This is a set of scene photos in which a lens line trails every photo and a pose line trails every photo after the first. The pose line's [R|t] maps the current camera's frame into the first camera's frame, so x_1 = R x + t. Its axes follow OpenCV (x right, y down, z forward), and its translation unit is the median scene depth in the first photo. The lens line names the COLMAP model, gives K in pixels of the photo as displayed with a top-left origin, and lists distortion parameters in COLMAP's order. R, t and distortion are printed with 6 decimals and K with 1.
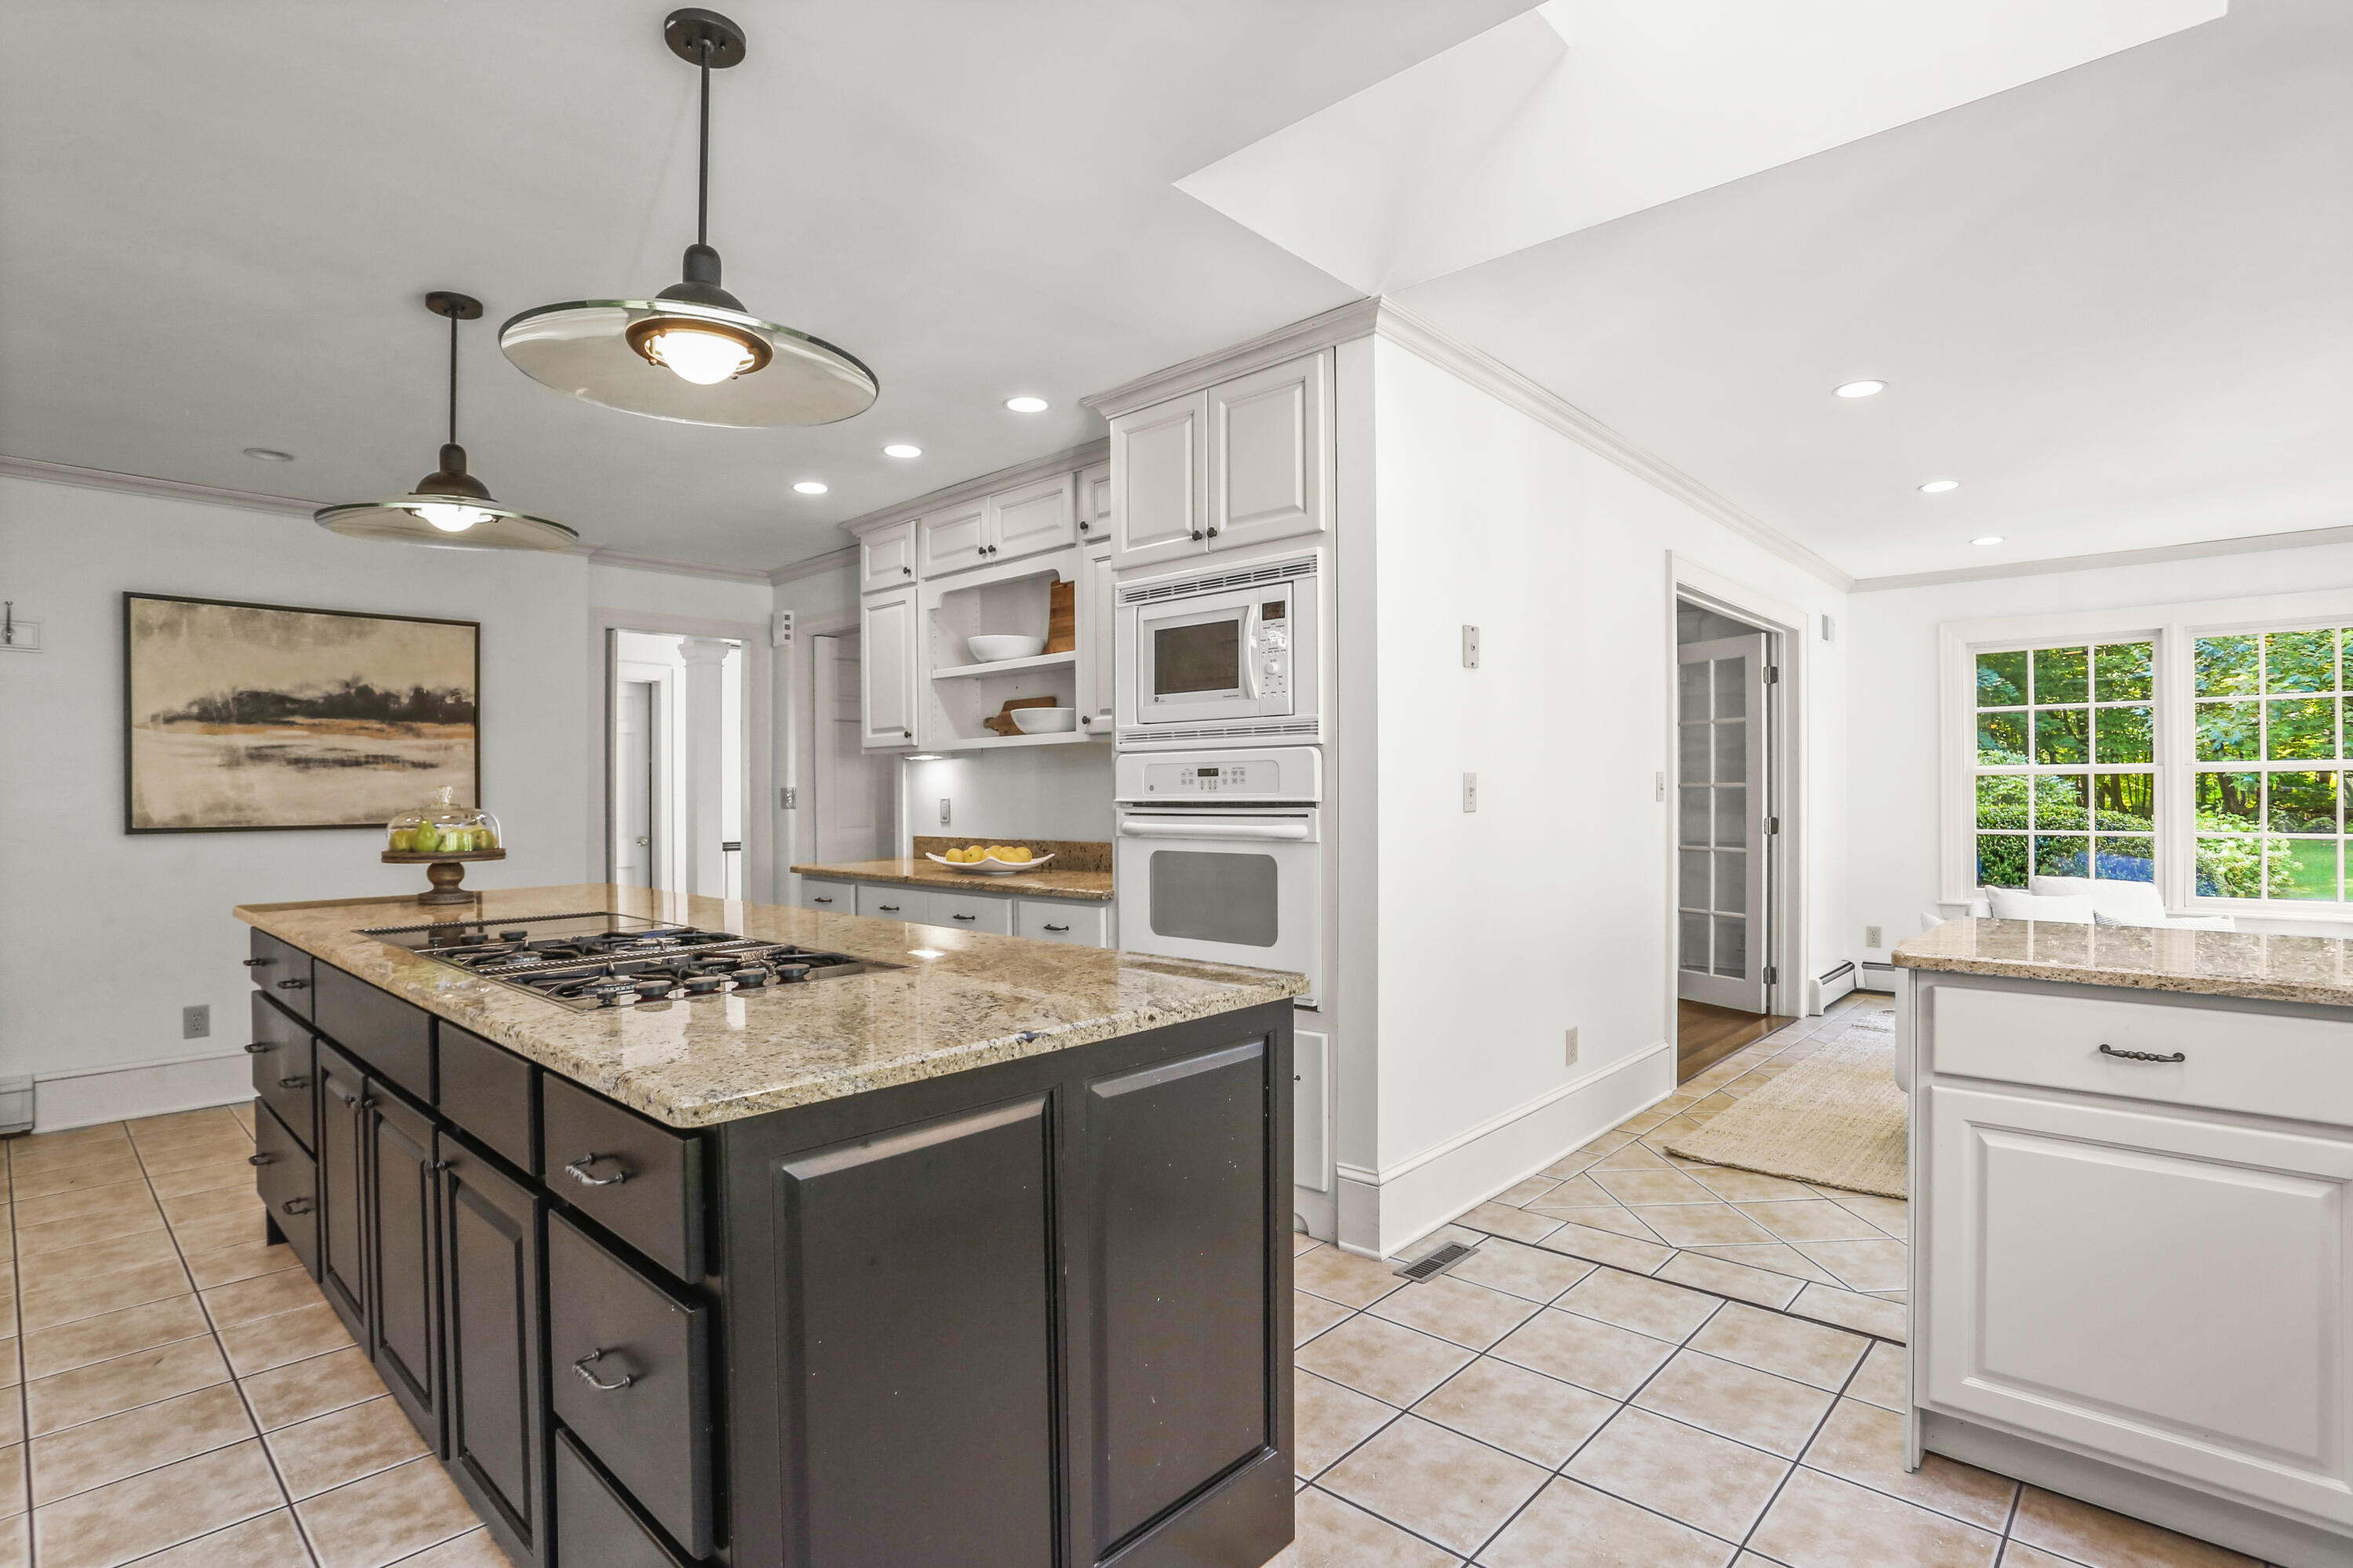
lens RADIAL K [[1154.5, 0, 1183.9], [0, 1154.5, 810.9], [0, 0, 1]] dist [-0.075822, 0.028682]
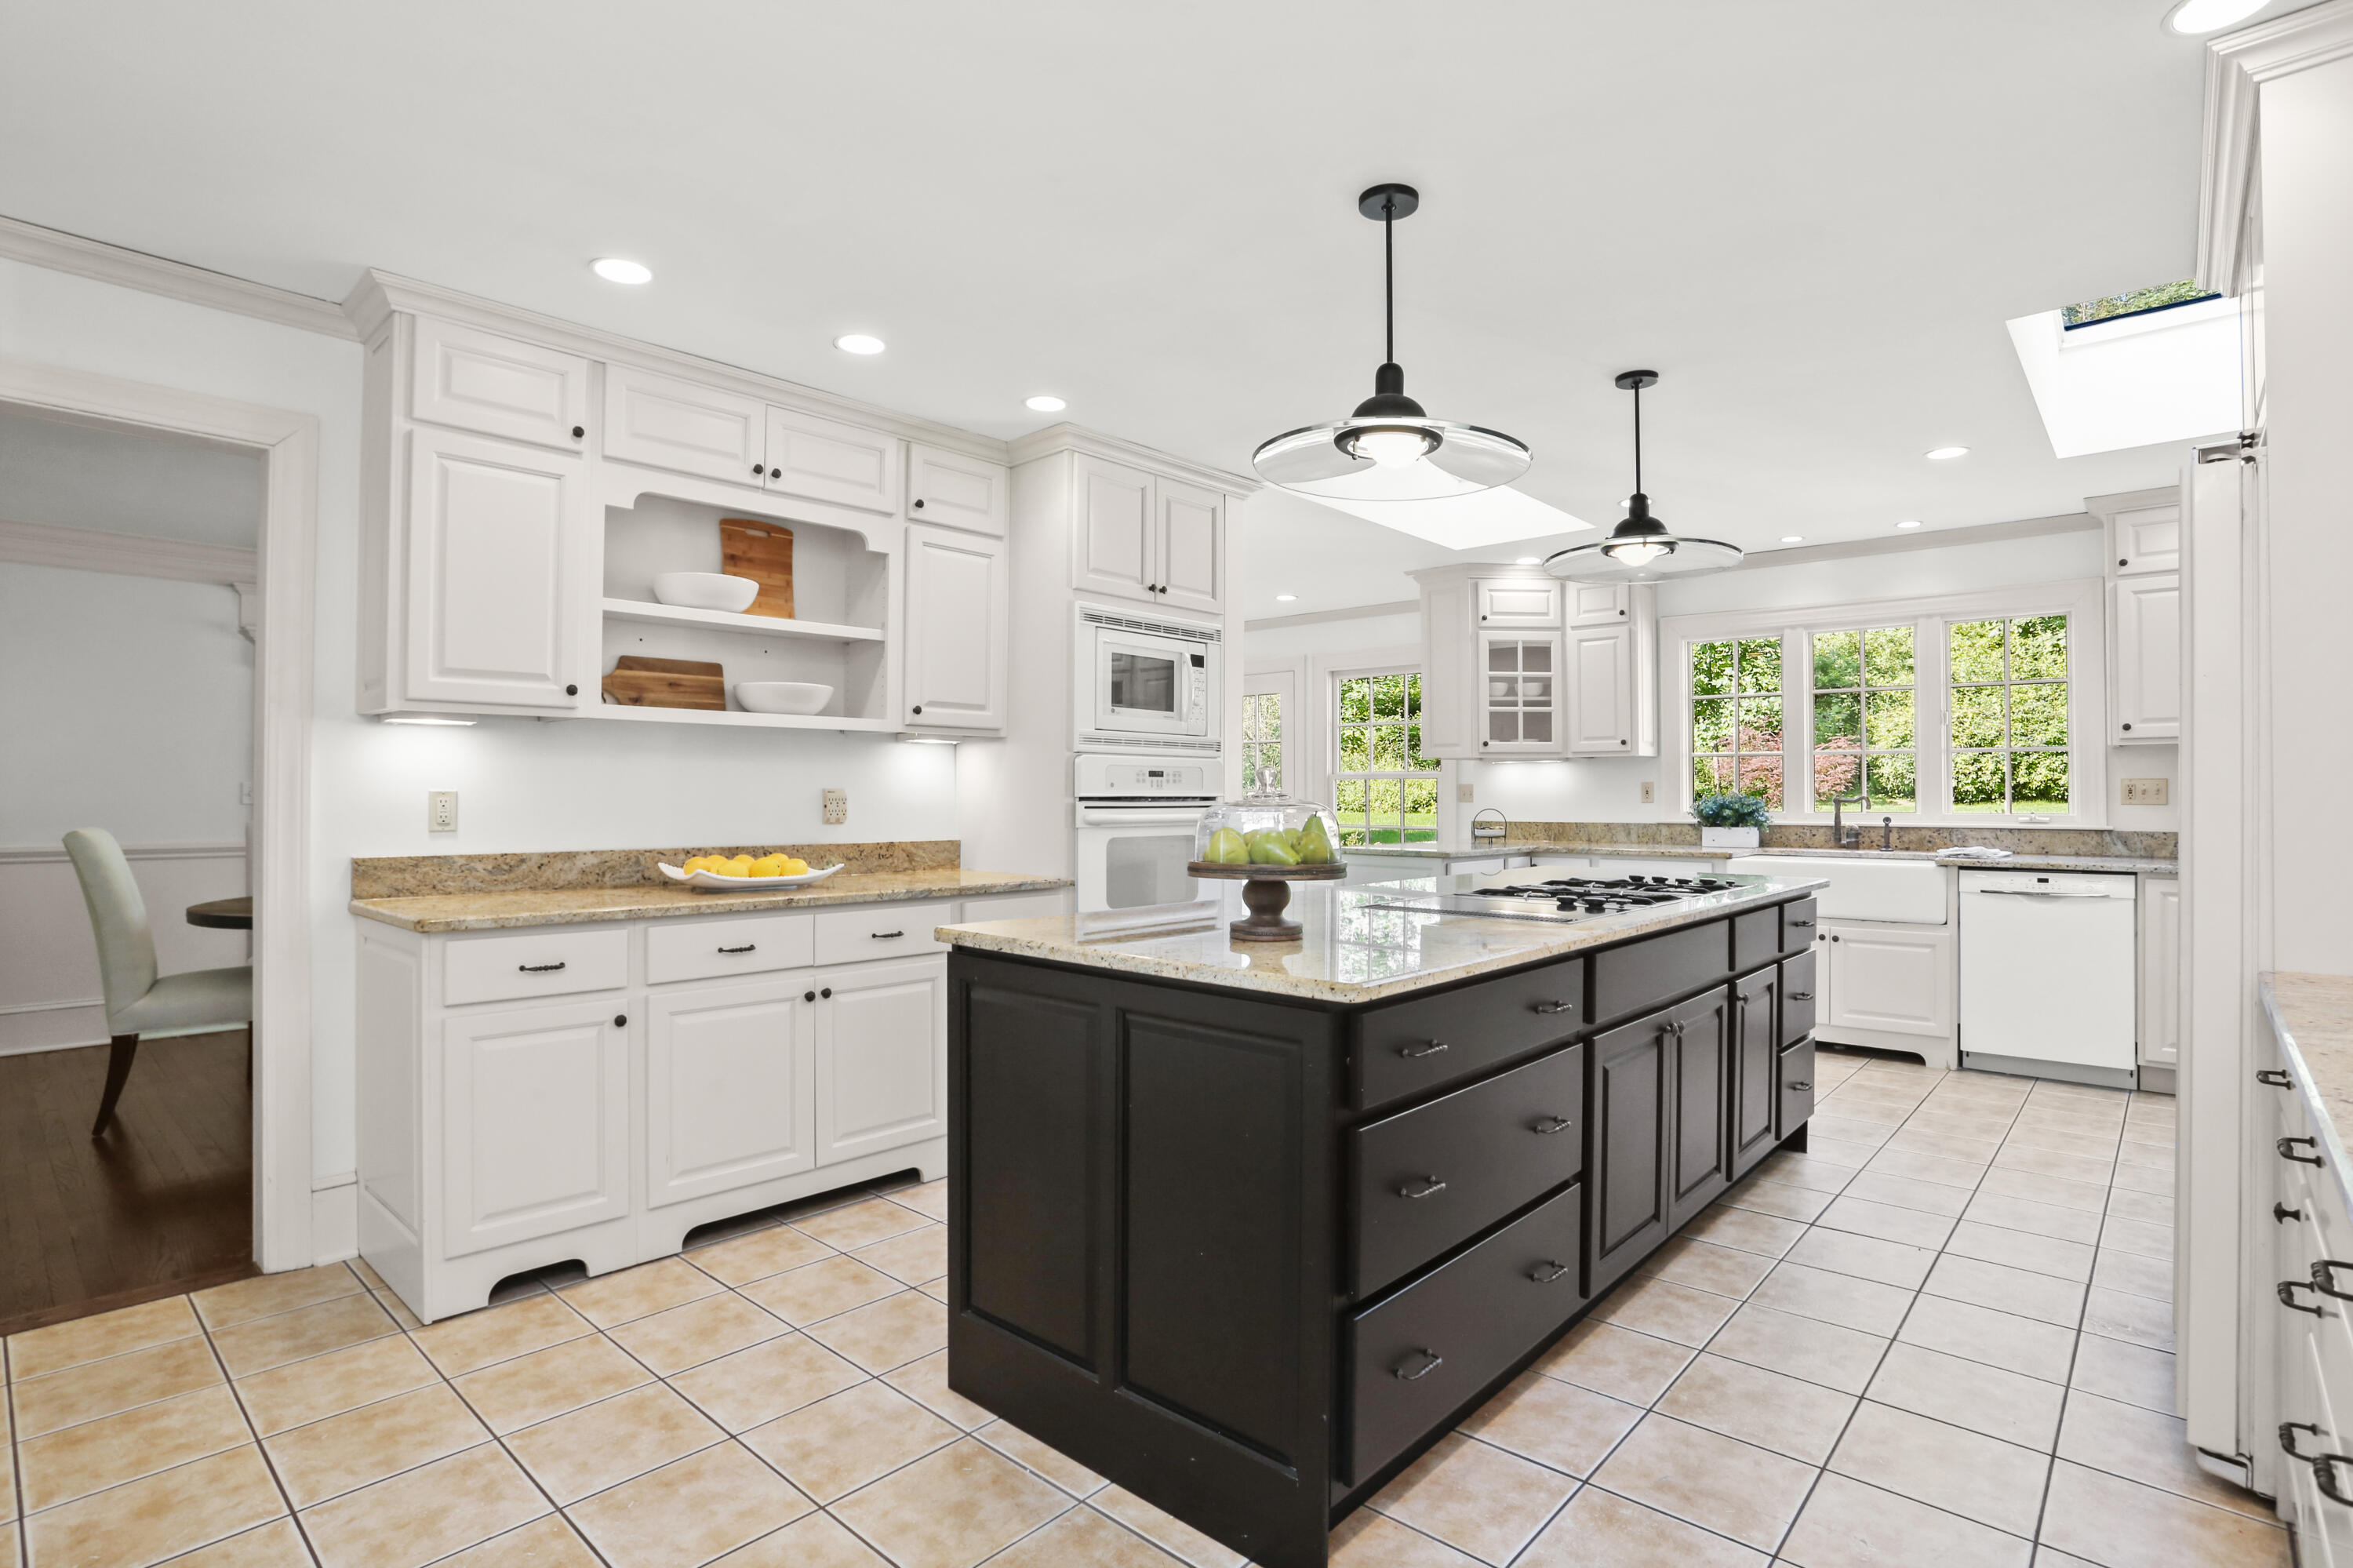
lens RADIAL K [[1154.5, 0, 1183.9], [0, 1154.5, 810.9], [0, 0, 1]] dist [-0.075822, 0.028682]
pose [[-0.011290, -0.005536, 0.999921, -1.276528], [0.012944, 0.999900, 0.005682, 0.001103], [-0.999852, 0.013007, -0.011217, 0.989745]]
